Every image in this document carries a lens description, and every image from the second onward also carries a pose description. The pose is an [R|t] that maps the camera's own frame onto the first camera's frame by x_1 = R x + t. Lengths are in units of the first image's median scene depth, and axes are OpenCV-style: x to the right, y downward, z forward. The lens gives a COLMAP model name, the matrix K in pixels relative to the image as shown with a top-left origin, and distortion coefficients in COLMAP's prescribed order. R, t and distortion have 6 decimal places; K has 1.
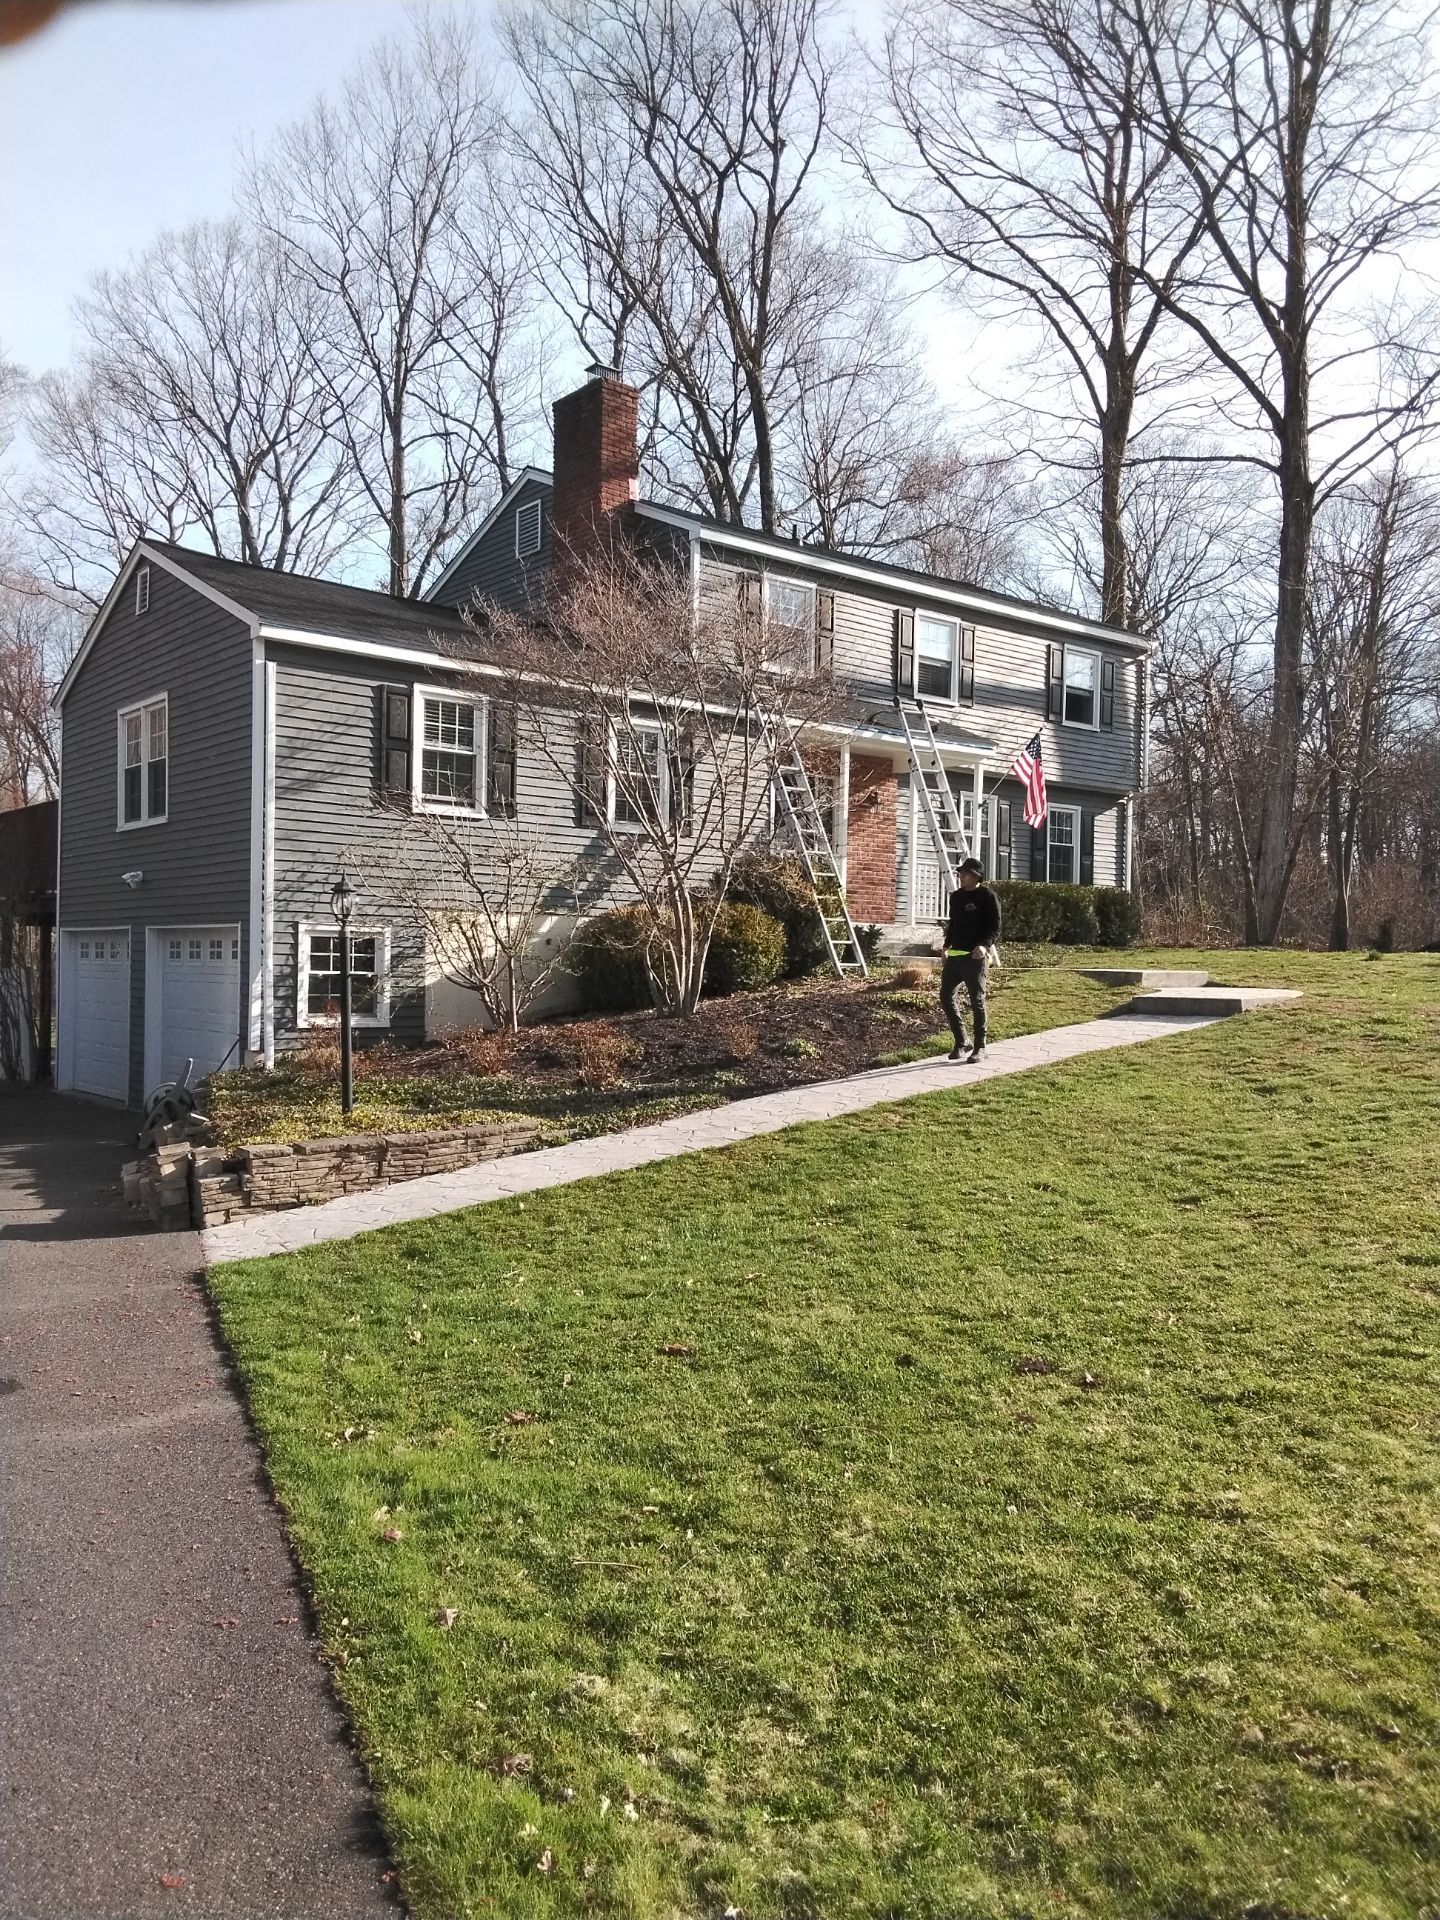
lens RADIAL K [[1511.5, 0, 687.9], [0, 1511.5, 946.4], [0, 0, 1]] dist [0.132067, -0.305684]
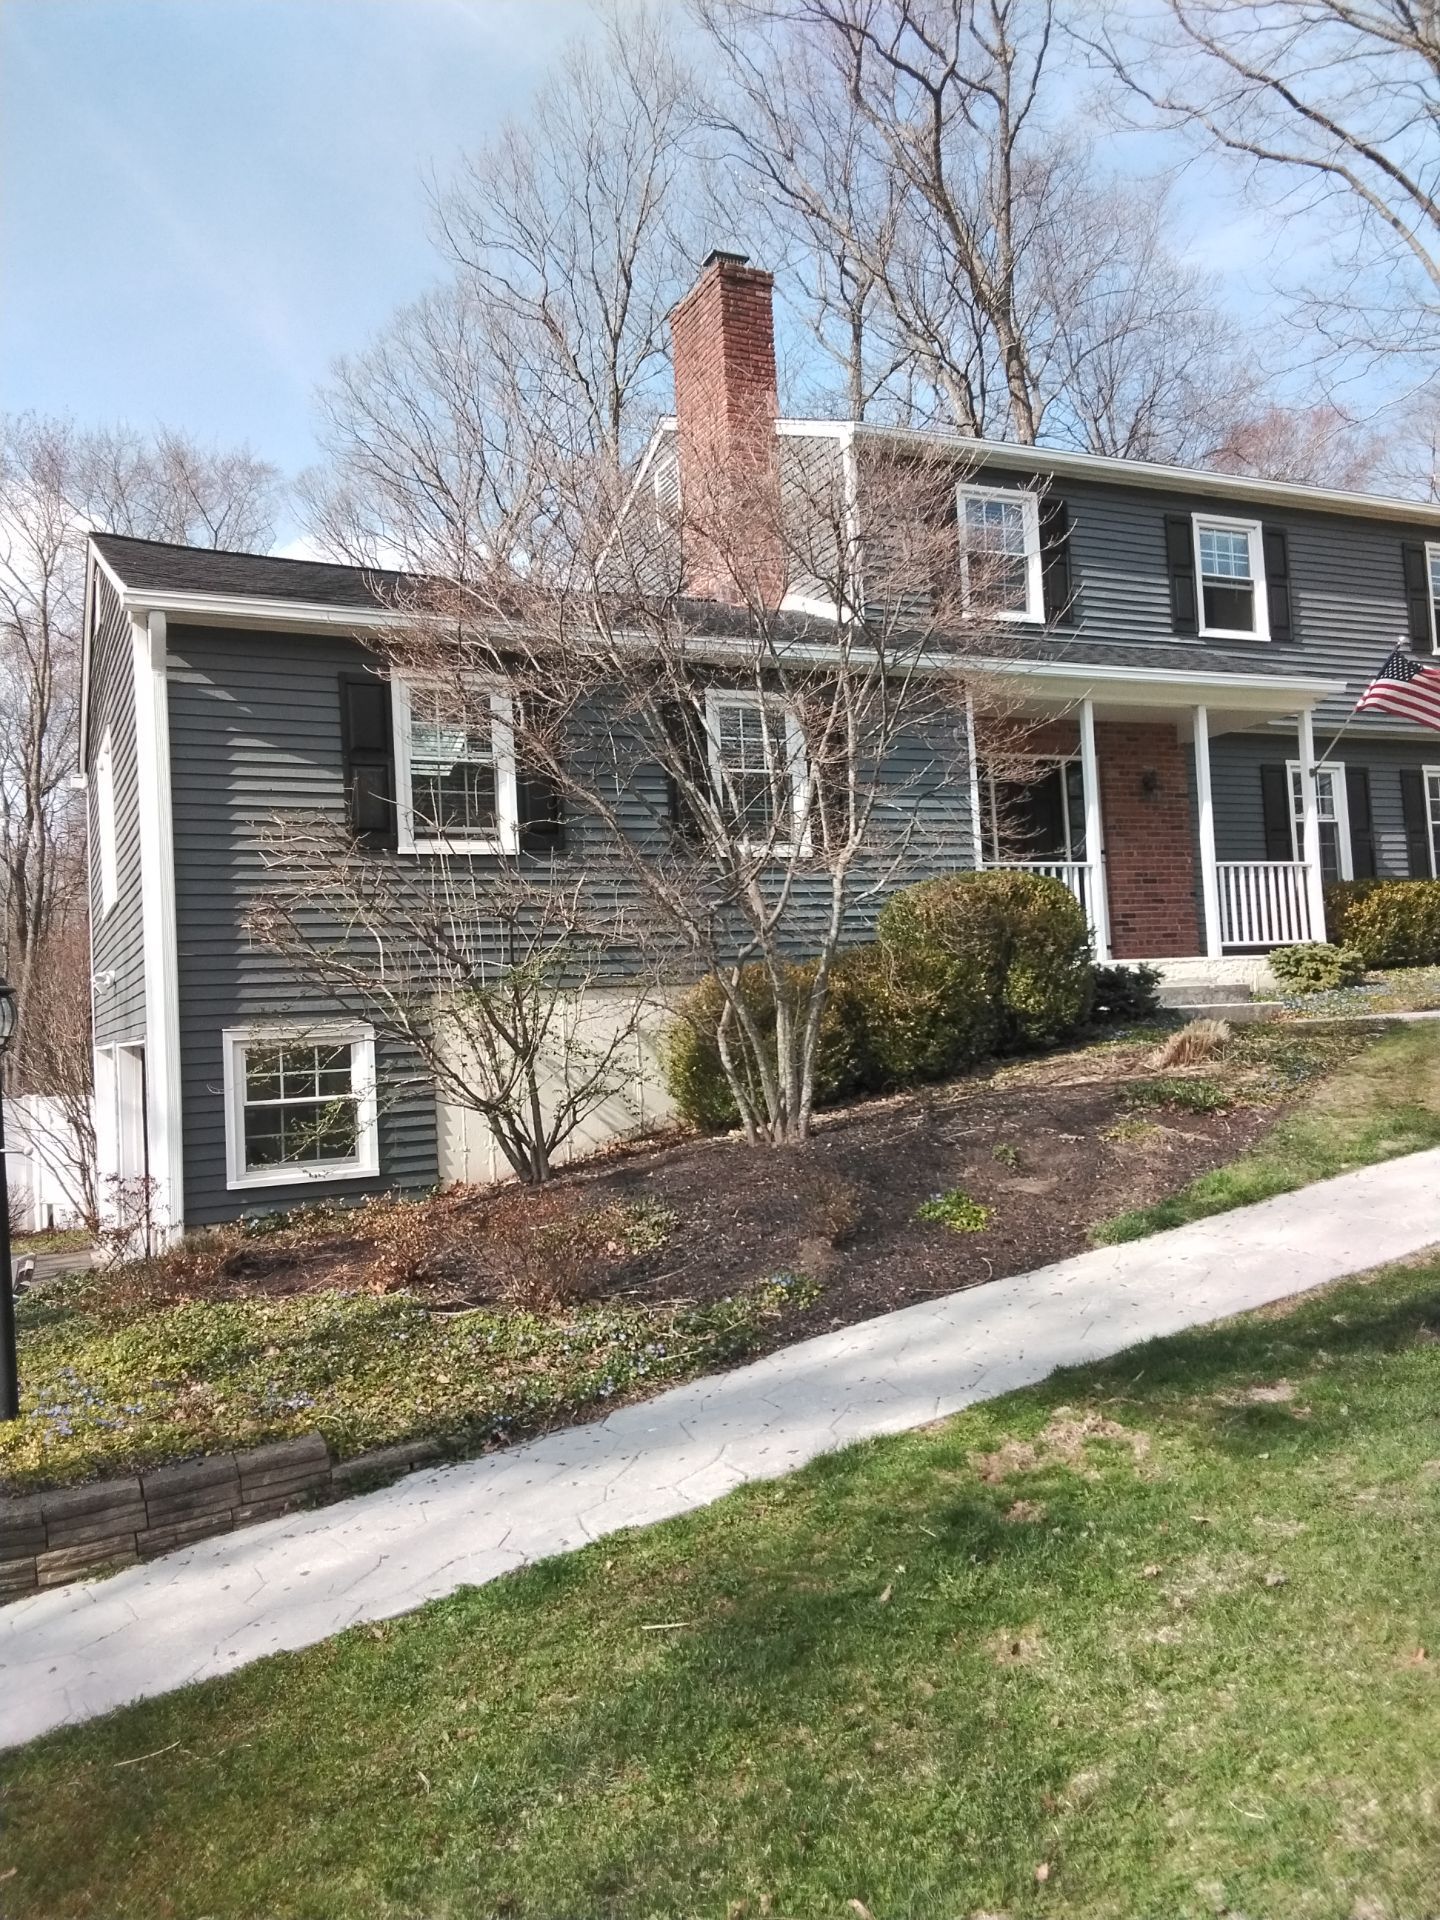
lens RADIAL K [[1511.5, 0, 687.9], [0, 1511.5, 946.4], [0, 0, 1]] dist [0.132067, -0.305684]
pose [[0.971420, -0.075077, -0.225182, 0.040248], [0.065506, 0.996614, -0.049690, -0.002386], [0.228150, 0.033519, 0.973049, 0.164162]]
